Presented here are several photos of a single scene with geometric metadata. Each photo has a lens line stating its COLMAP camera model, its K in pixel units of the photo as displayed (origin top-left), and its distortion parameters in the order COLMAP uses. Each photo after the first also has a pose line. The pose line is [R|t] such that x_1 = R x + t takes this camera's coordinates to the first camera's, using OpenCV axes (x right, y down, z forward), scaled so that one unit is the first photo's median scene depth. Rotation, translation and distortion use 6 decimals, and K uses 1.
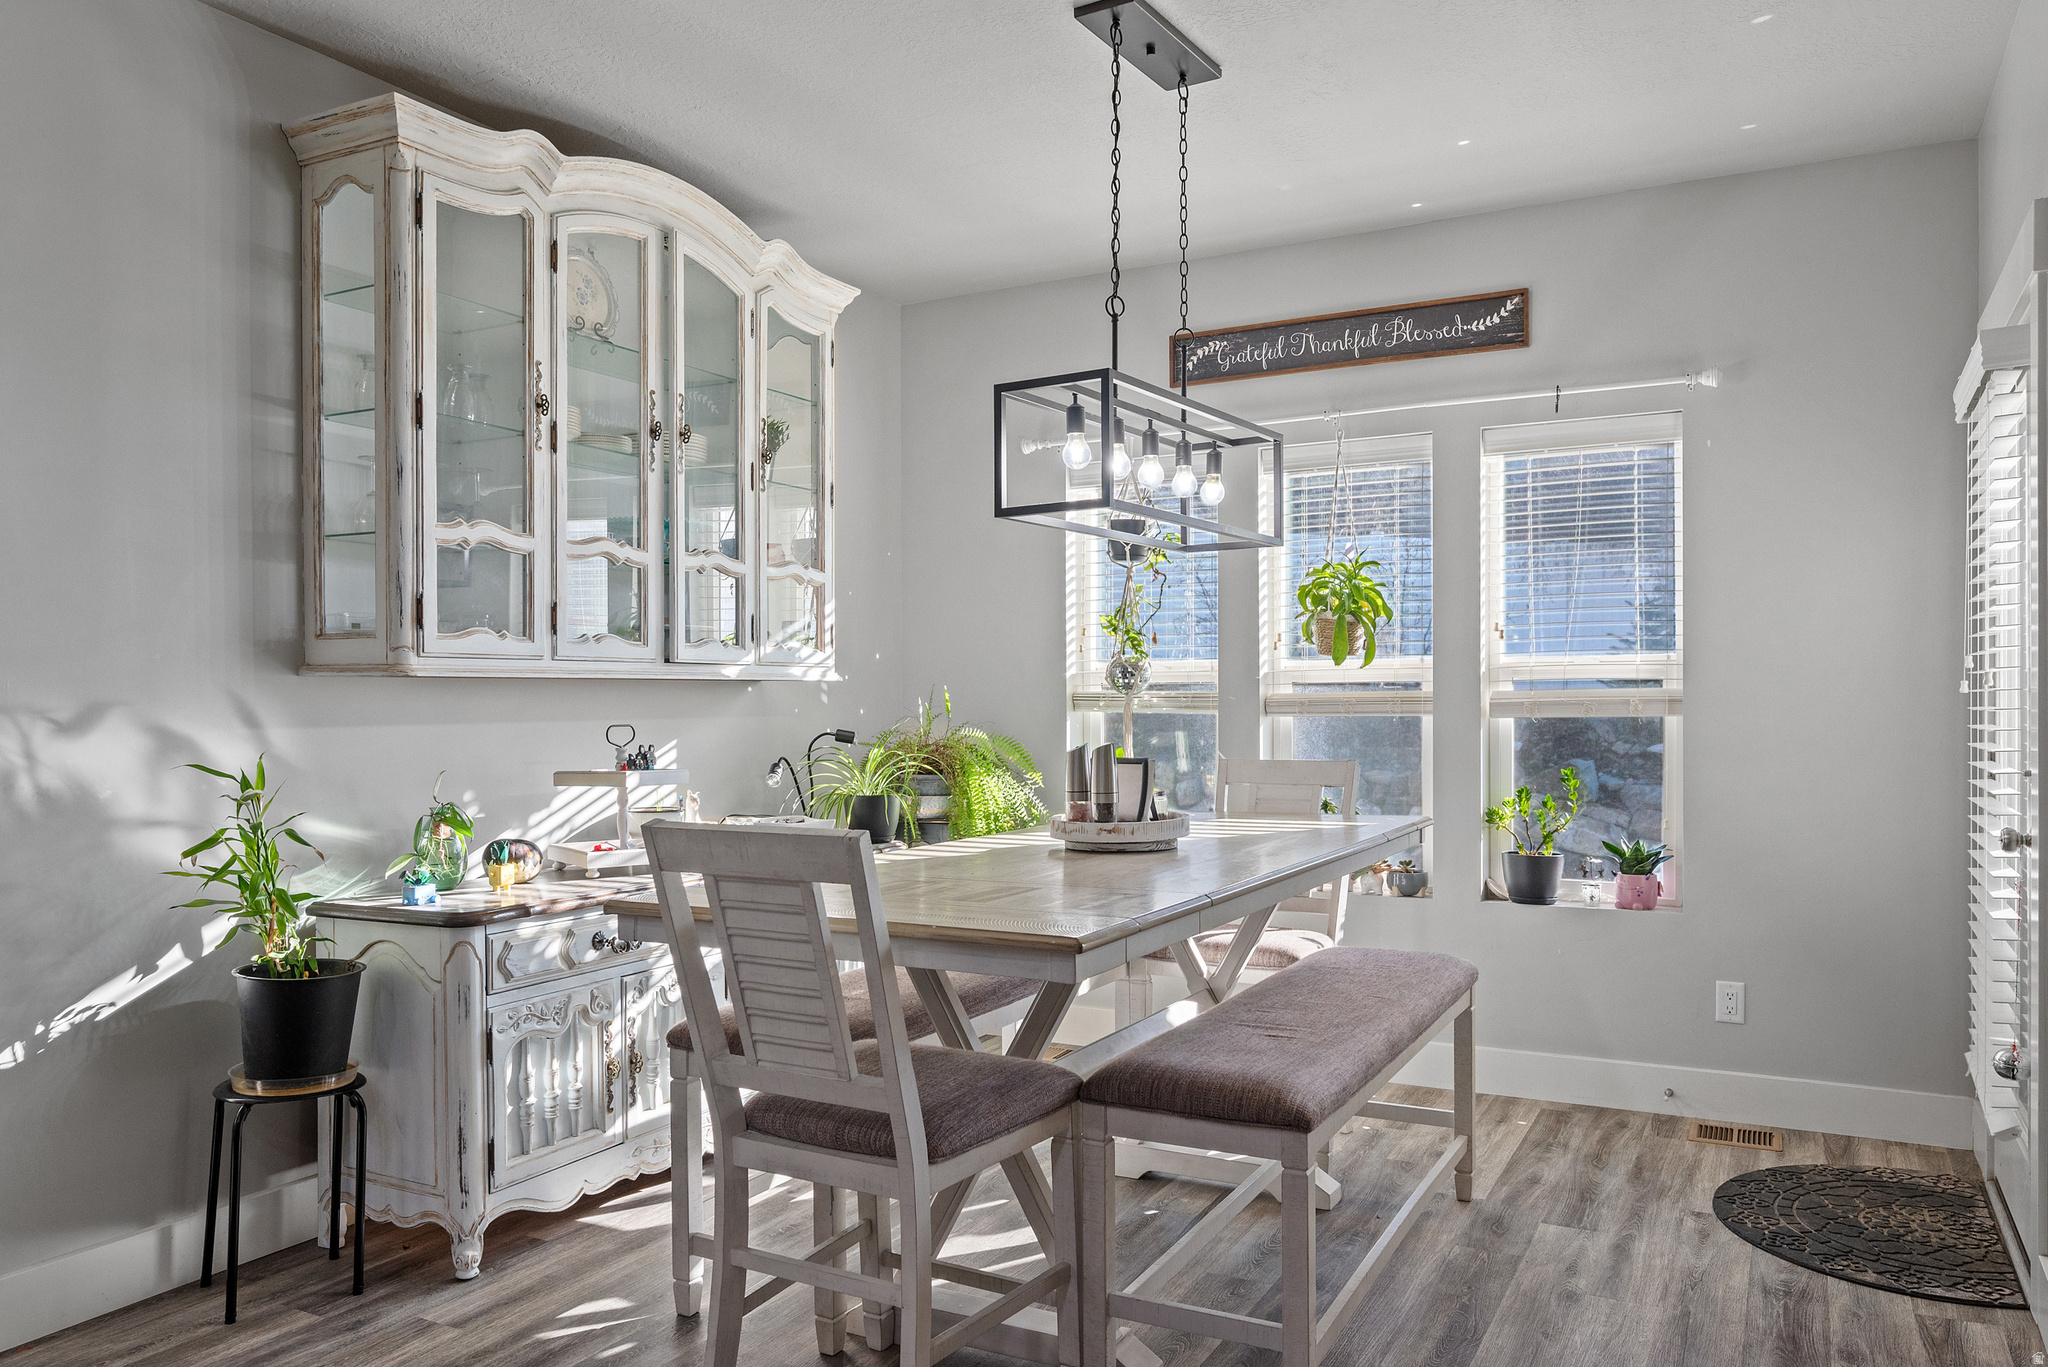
lens RADIAL K [[1467.4, 0, 1030.9], [0, 1467.4, 699.6], [0, 0, 1]] dist [-0.000378, 0.001400]
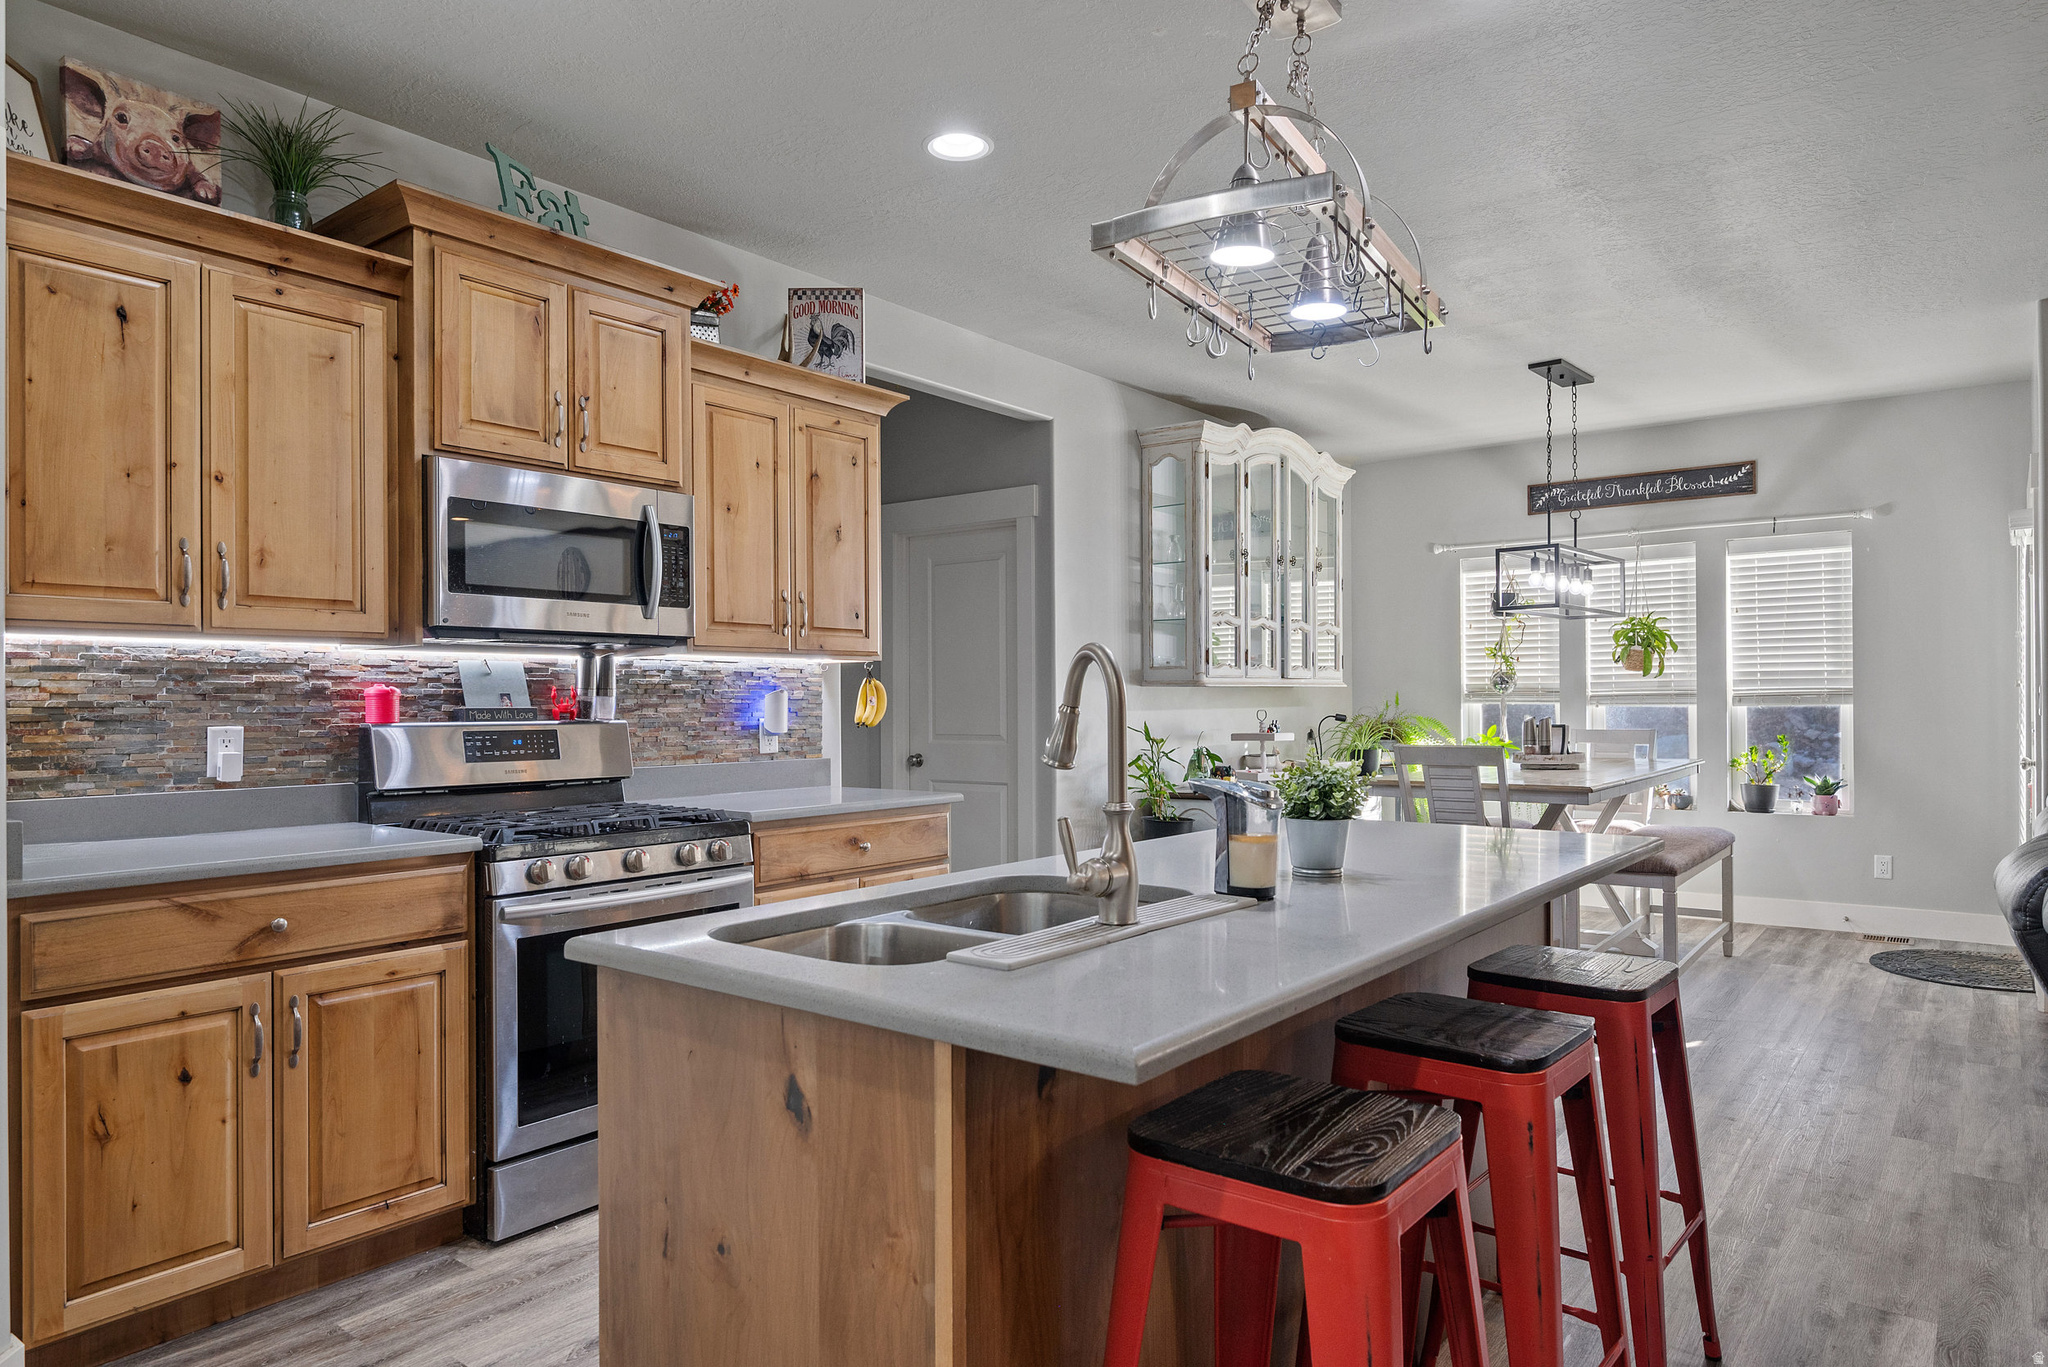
lens RADIAL K [[1272.4, 0, 1036.6], [0, 1272.4, 696.6], [0, 0, 1]] dist [-0.001236, -0.001564]
pose [[0.986614, -0.005337, -0.162984, -0.273120], [0.004748, 0.999981, -0.004003, 0.003776], [0.163002, 0.003176, 0.986621, -0.664655]]
